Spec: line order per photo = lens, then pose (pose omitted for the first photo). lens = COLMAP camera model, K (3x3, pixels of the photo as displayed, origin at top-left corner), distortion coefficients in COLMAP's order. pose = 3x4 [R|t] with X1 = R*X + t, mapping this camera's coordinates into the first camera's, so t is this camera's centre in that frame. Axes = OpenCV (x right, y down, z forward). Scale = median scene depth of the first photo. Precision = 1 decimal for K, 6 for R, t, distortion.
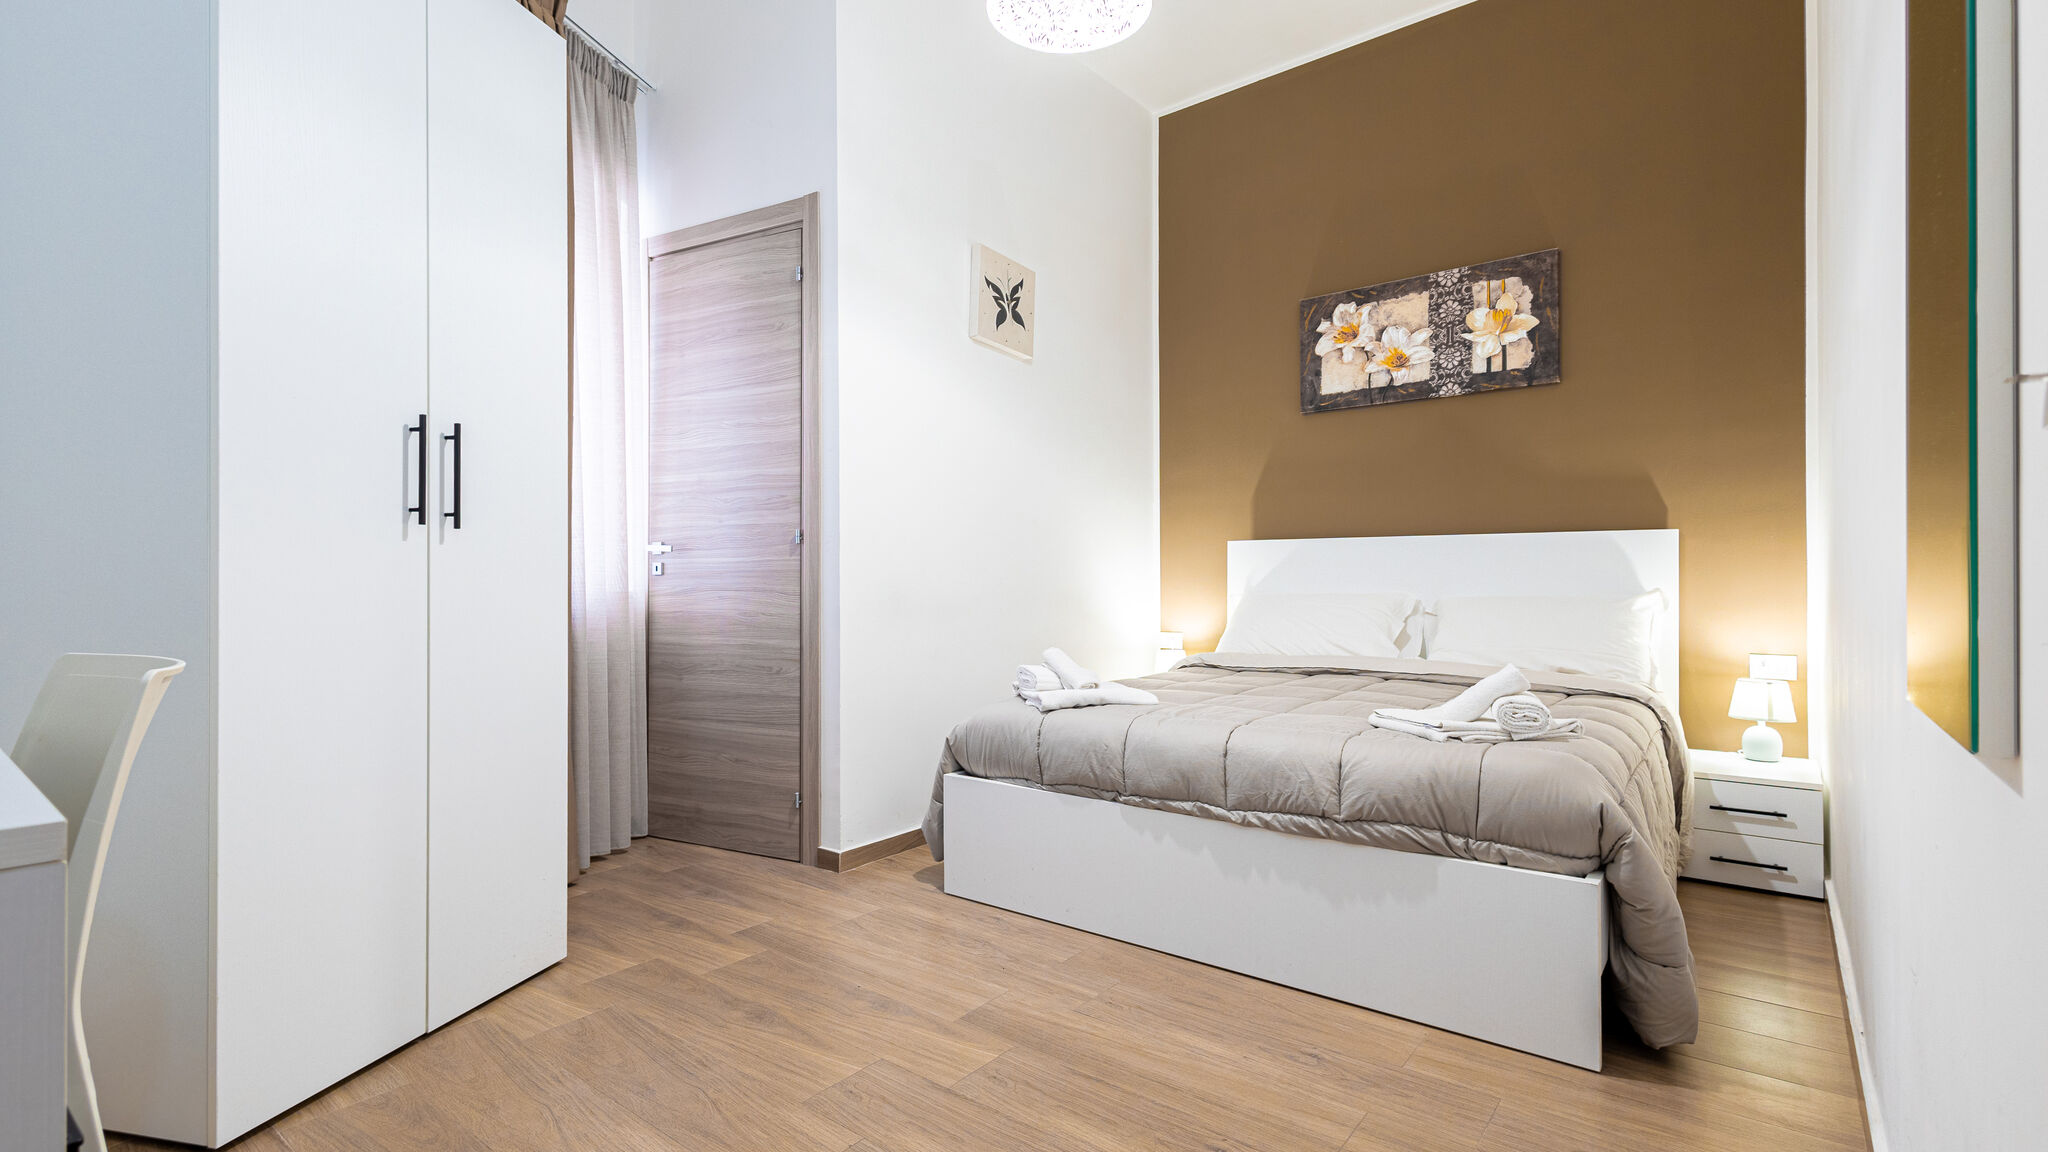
lens RADIAL K [[940.9, 0, 1023.3], [0, 940.9, 574.3], [0, 0, 1]] dist [0.010031, -0.000346]
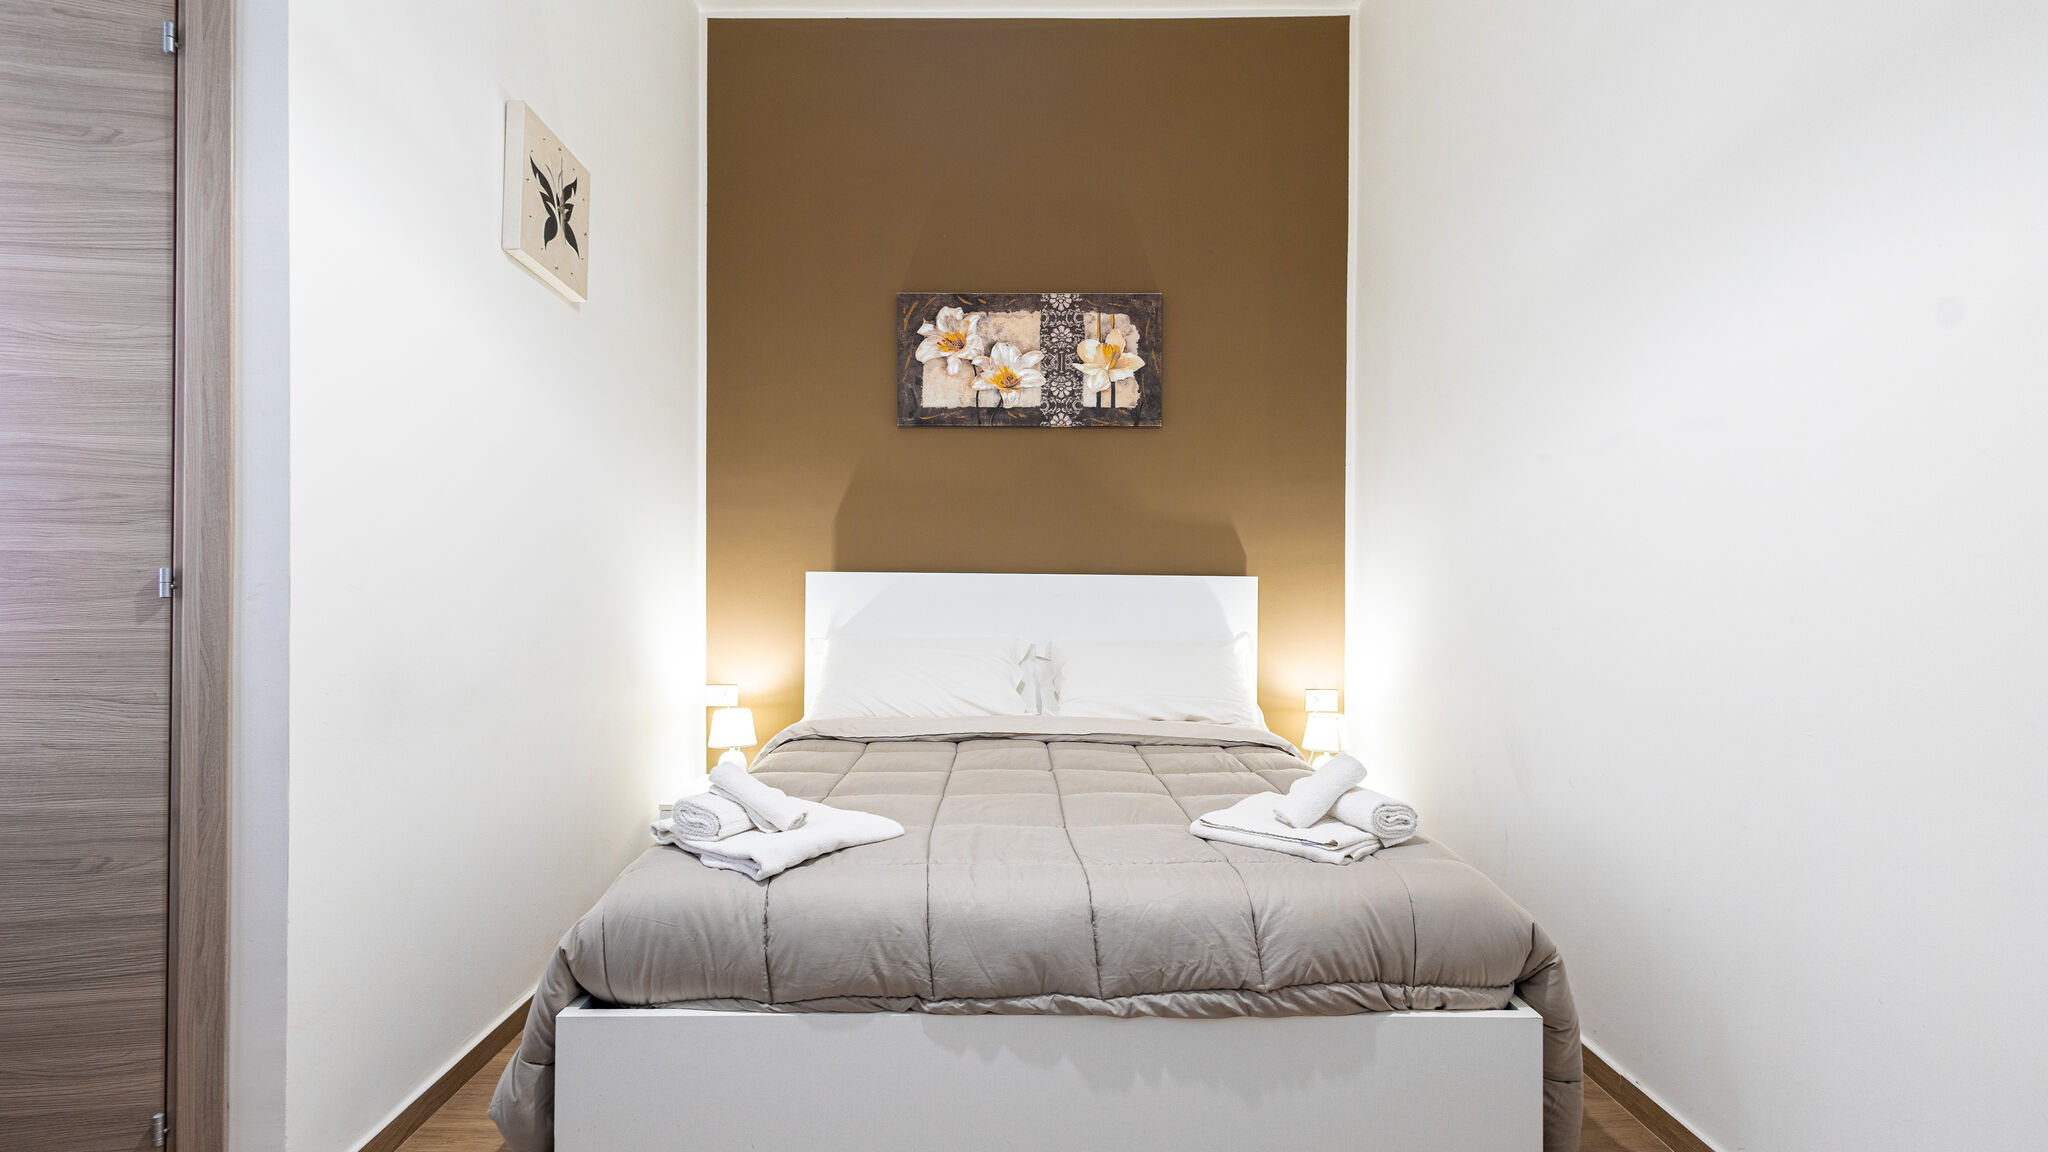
lens RADIAL K [[940.9, 0, 1017.0], [0, 940.9, 576.2], [0, 0, 1]] dist [0.010031, -0.000346]
pose [[0.782310, 0.008580, 0.622830, -0.200274], [-0.013635, 0.999901, 0.003352, -0.050795], [-0.622740, -0.011115, 0.782350, 0.345957]]
